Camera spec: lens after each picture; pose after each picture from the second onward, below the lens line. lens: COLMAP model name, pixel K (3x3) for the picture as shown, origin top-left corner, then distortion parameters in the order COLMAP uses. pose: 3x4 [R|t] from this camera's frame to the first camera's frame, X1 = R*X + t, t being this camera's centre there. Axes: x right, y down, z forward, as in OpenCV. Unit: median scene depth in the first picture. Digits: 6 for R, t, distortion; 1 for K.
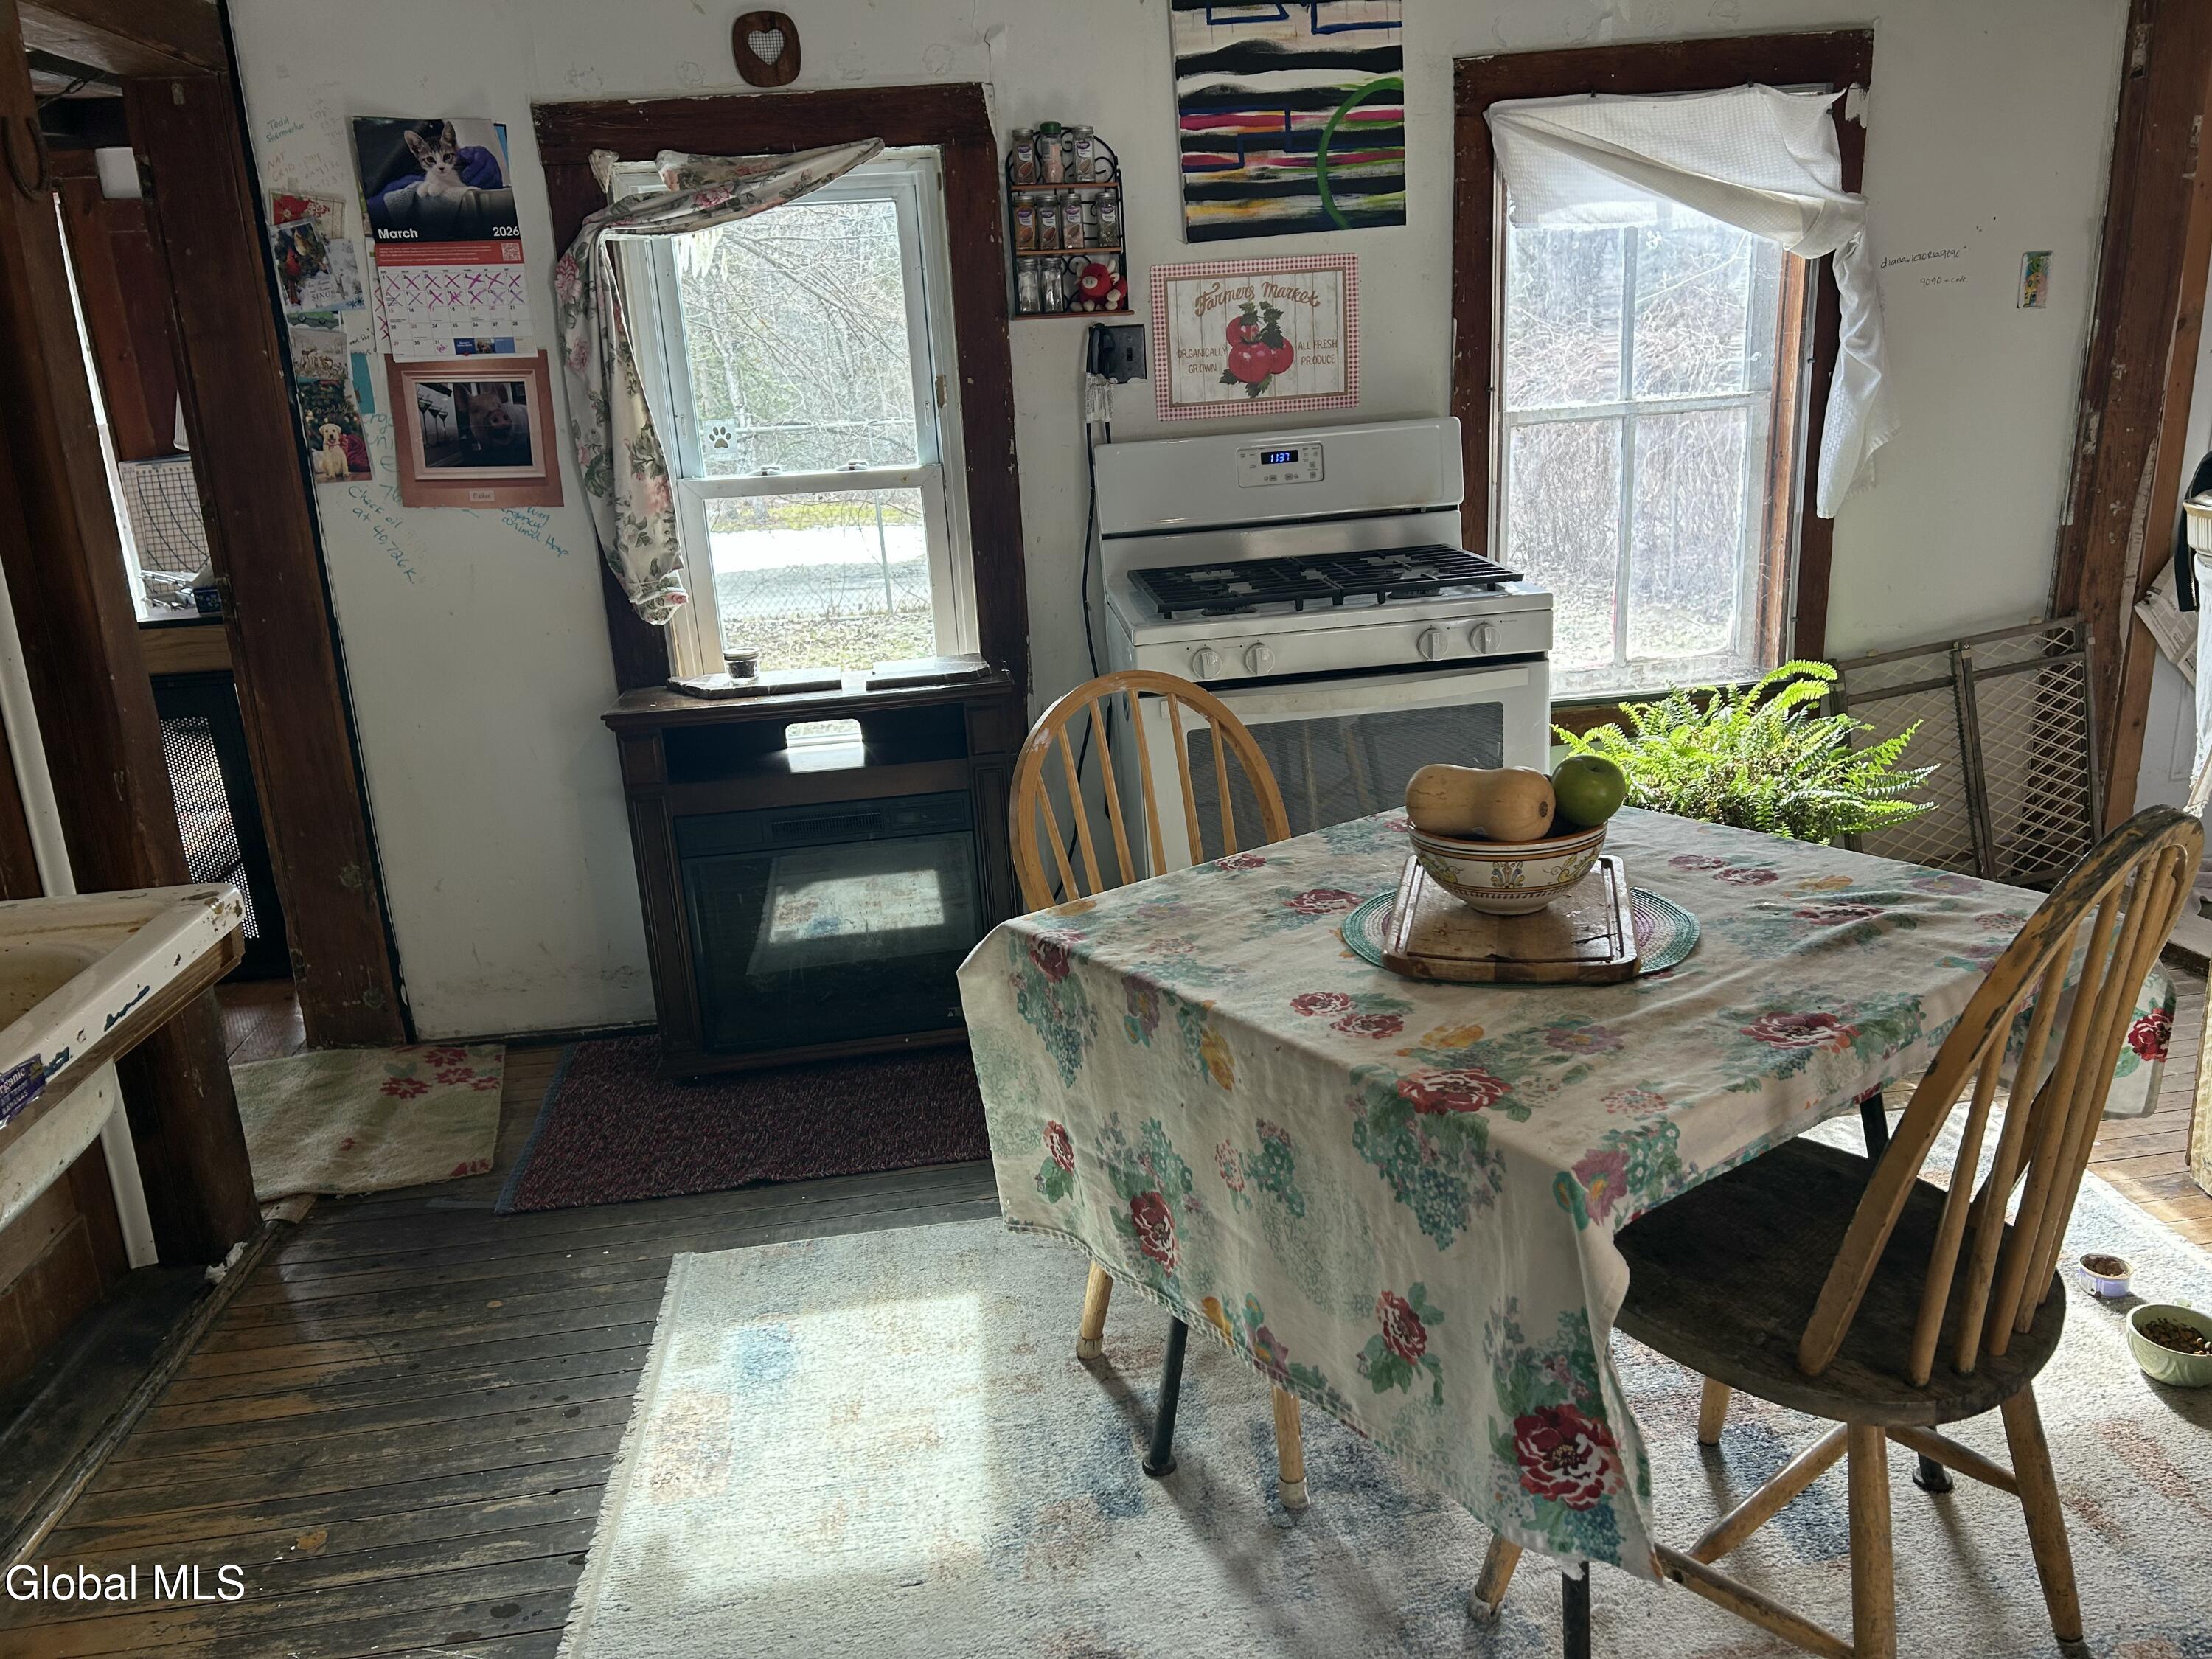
lens RADIAL K [[1710.5, 0, 1109.2], [0, 1710.5, 791.2], [0, 0, 1]] dist [0.037653, -0.009033]
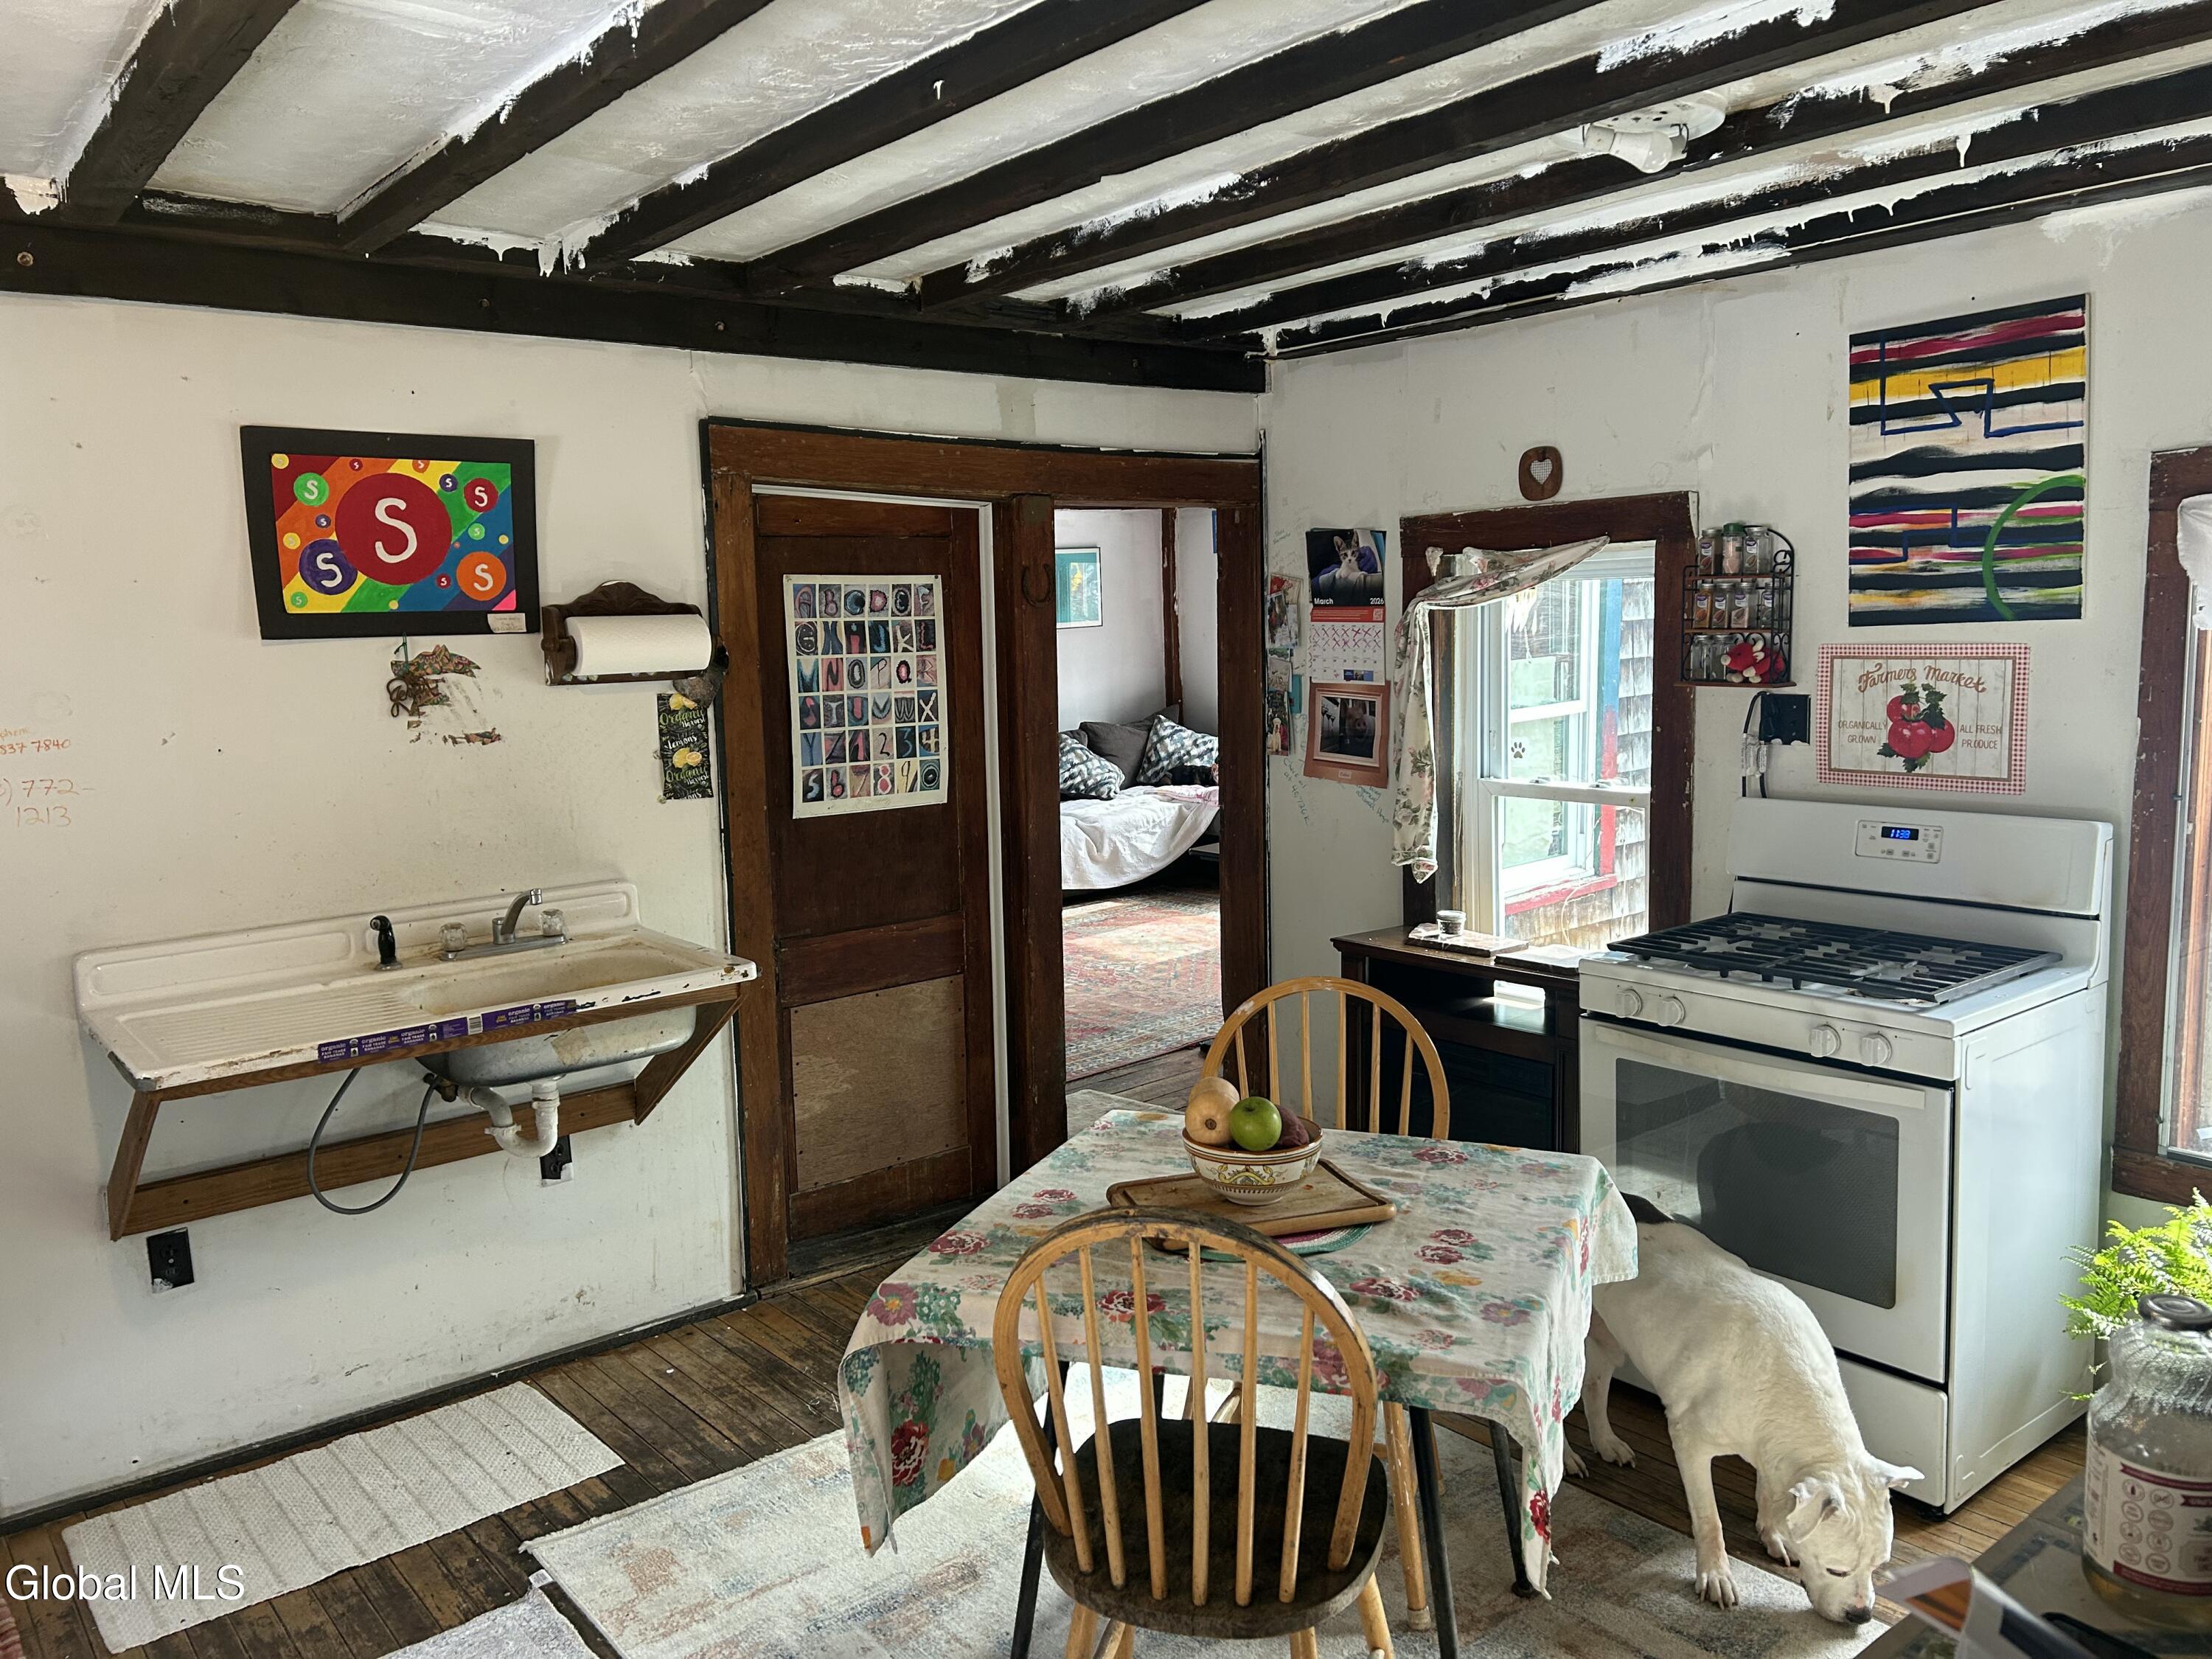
lens RADIAL K [[1653.3, 0, 1106.0], [0, 1653.3, 829.5], [0, 0, 1]] dist [-0.002630, -0.003922]
pose [[0.534776, 0.156563, -0.830363, 0.685808], [-0.214968, 0.975561, 0.045495, -0.144492], [0.817192, 0.154172, 0.555363, 0.065175]]
